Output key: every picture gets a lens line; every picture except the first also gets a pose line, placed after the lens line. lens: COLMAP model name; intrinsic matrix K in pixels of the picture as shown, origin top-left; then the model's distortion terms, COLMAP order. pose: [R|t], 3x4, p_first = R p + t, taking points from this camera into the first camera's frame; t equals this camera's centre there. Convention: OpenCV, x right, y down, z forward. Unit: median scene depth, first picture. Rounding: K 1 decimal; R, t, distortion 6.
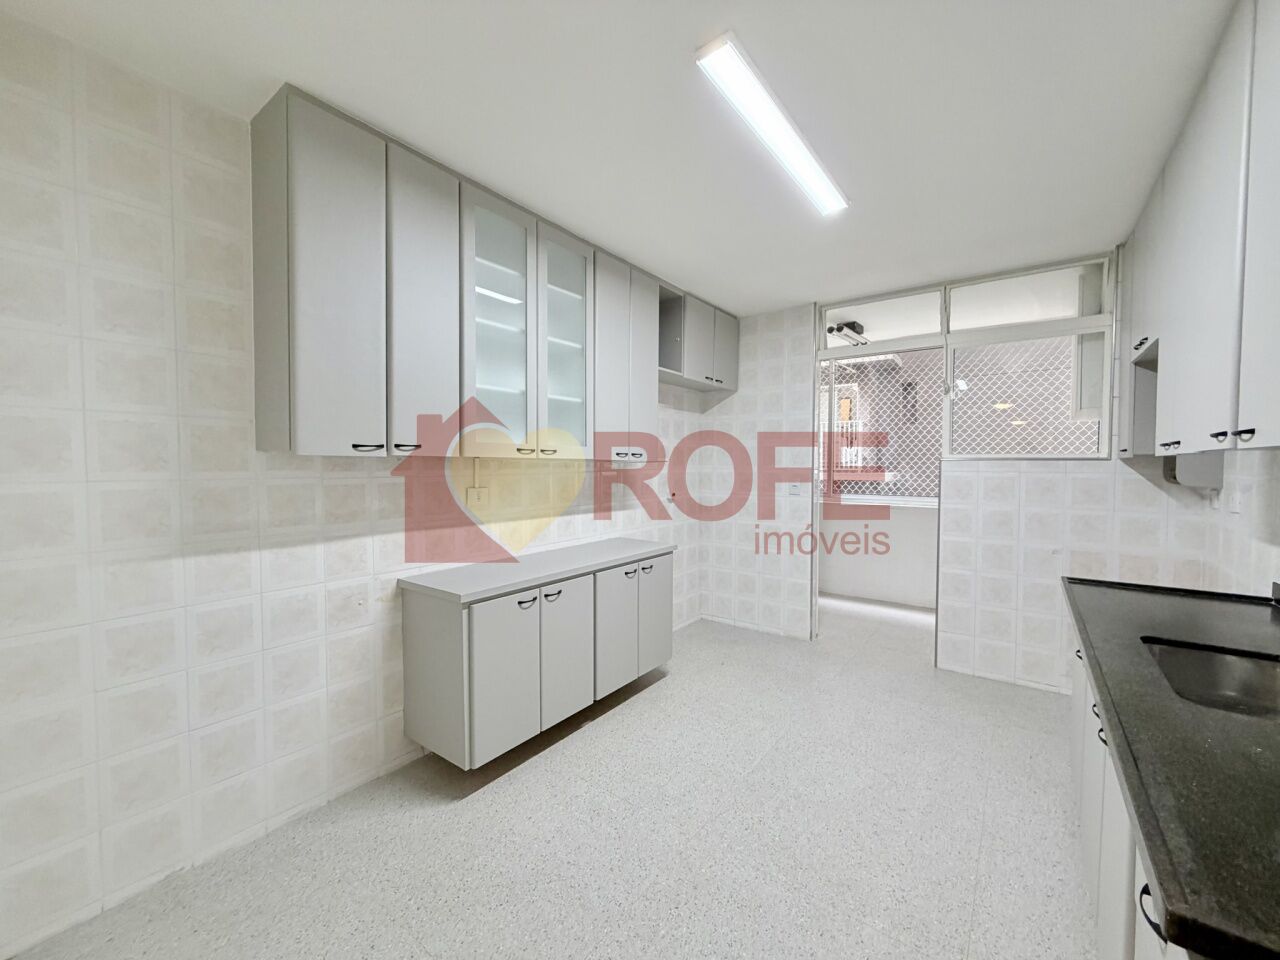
lens RADIAL K [[507.9, 0, 635.1], [0, 507.9, 477.2], [0, 0, 1]] dist [-0.001052, -0.000290]
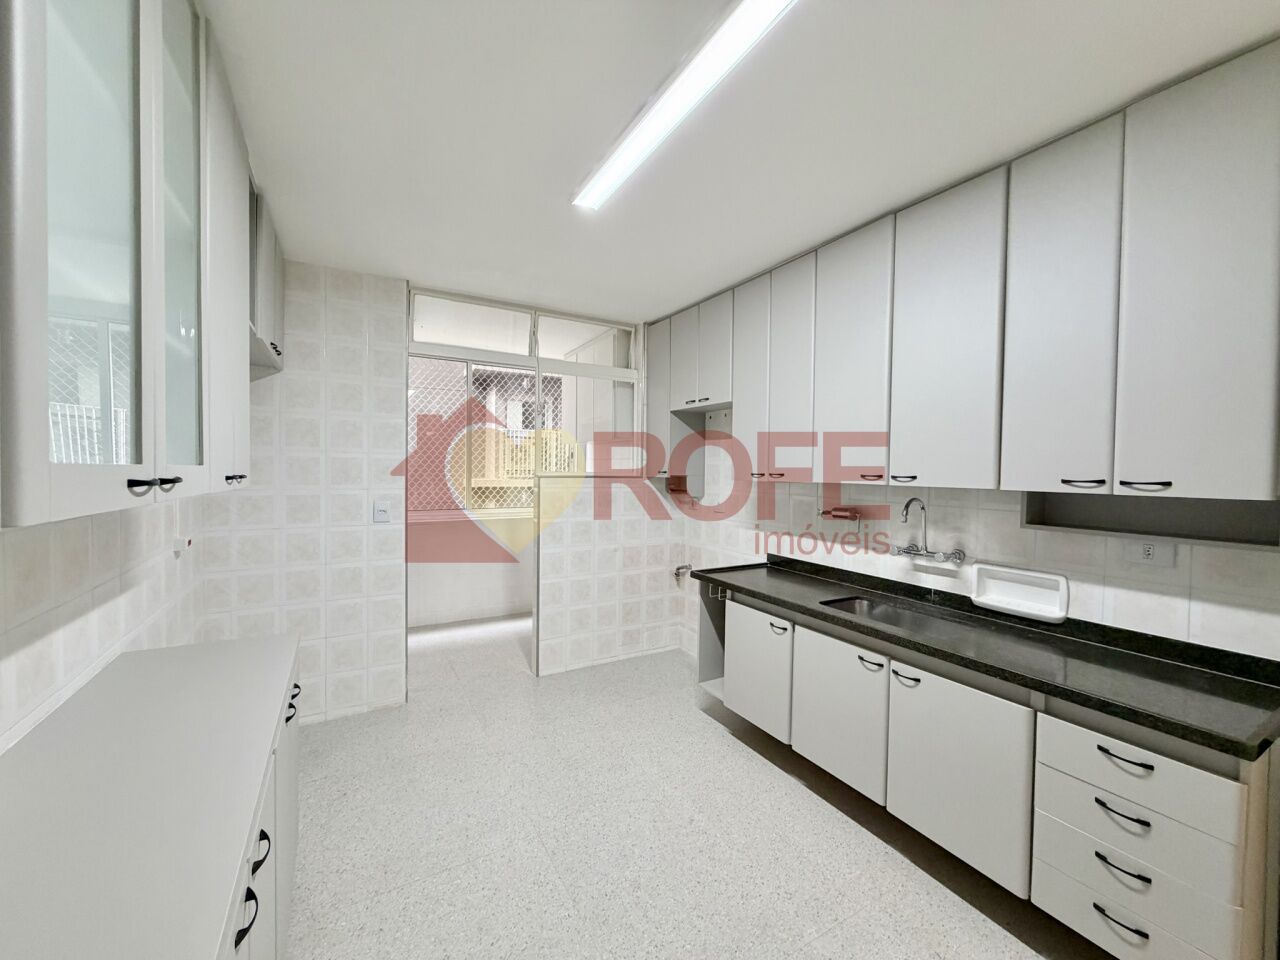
lens RADIAL K [[507.9, 0, 641.6], [0, 507.9, 477.4], [0, 0, 1]] dist [-0.001052, -0.000290]
pose [[0.386187, -0.015196, 0.922295, -0.296122], [0.012464, 0.999859, 0.011255, -0.045453], [-0.922336, 0.007150, 0.386322, 0.423572]]
